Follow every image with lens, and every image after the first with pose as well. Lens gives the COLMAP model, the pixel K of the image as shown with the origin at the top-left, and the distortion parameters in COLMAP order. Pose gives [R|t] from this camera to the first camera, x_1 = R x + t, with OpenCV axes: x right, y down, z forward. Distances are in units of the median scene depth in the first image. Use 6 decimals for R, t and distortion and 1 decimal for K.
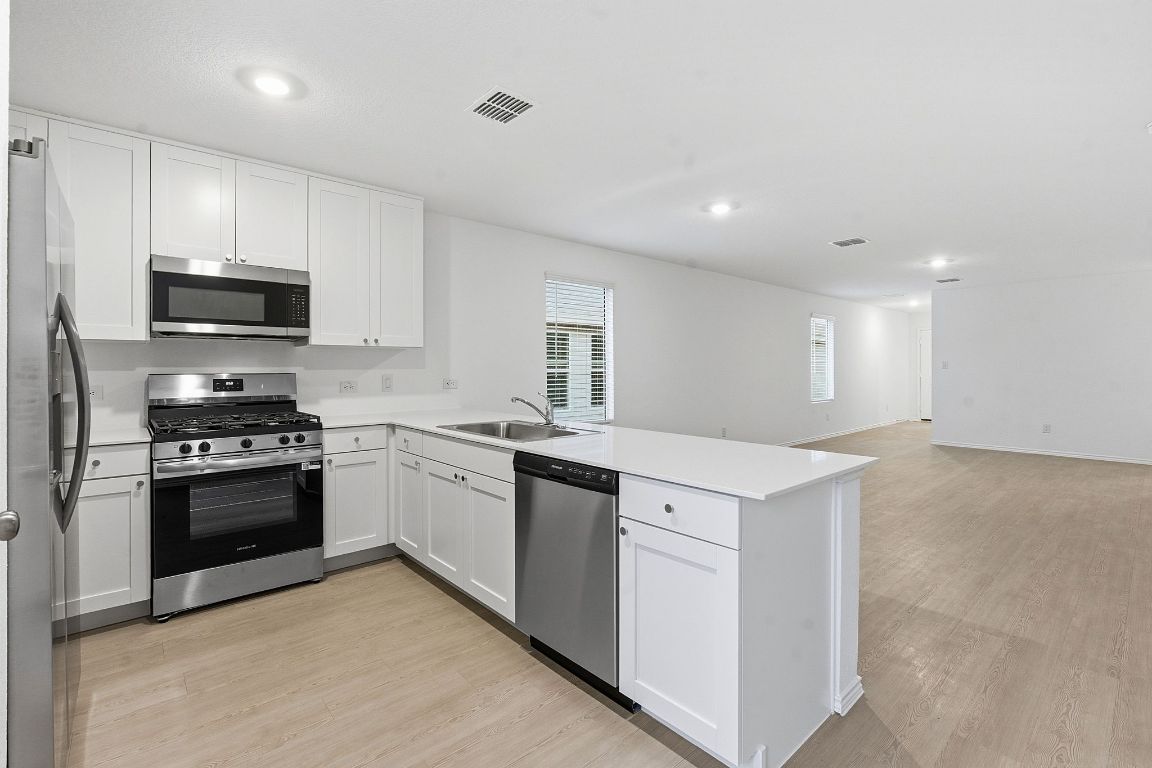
lens RADIAL K [[516.4, 0, 577.8], [0, 516.4, 374.2], [0, 0, 1]] dist [-0.001101, -0.000026]
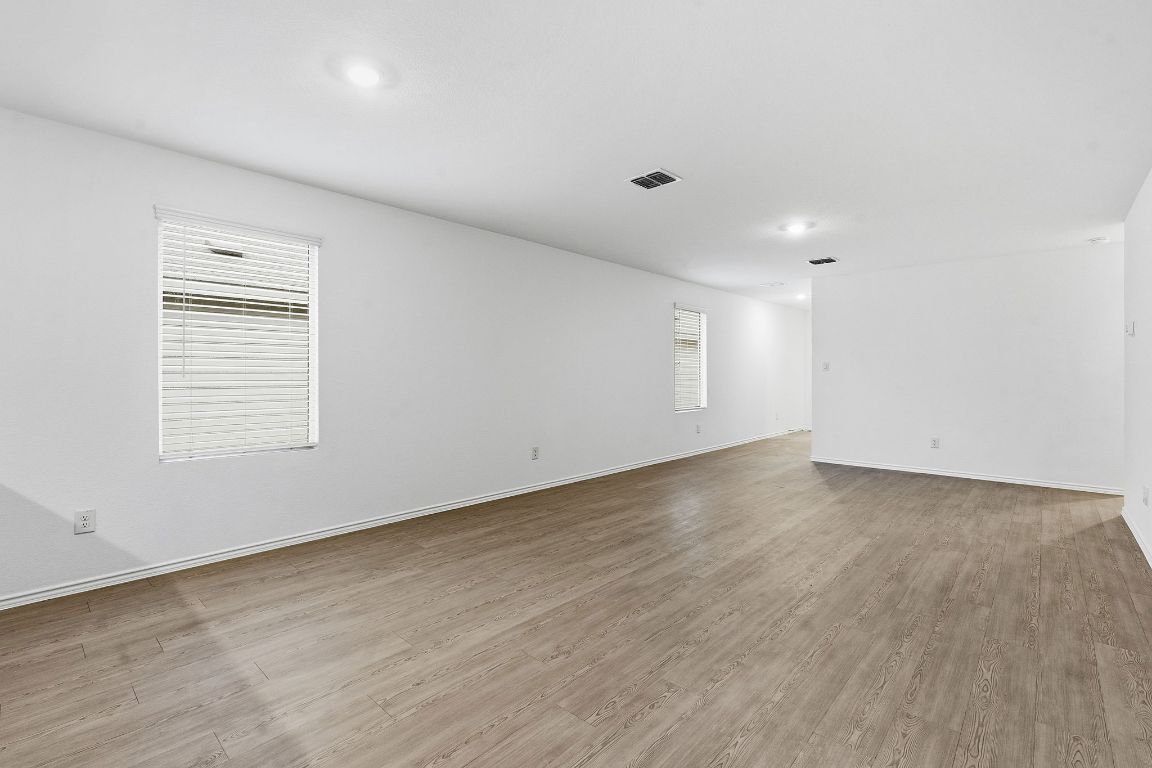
lens RADIAL K [[508.9, 0, 576.0], [0, 508.9, 384.0], [0, 0, 1]] dist [-0.001978, -0.000164]
pose [[0.995386, 0.000577, 0.095950, 0.344306], [-0.001379, 0.999965, 0.008289, 0.005738], [-0.095942, -0.008383, 0.995352, 0.326198]]
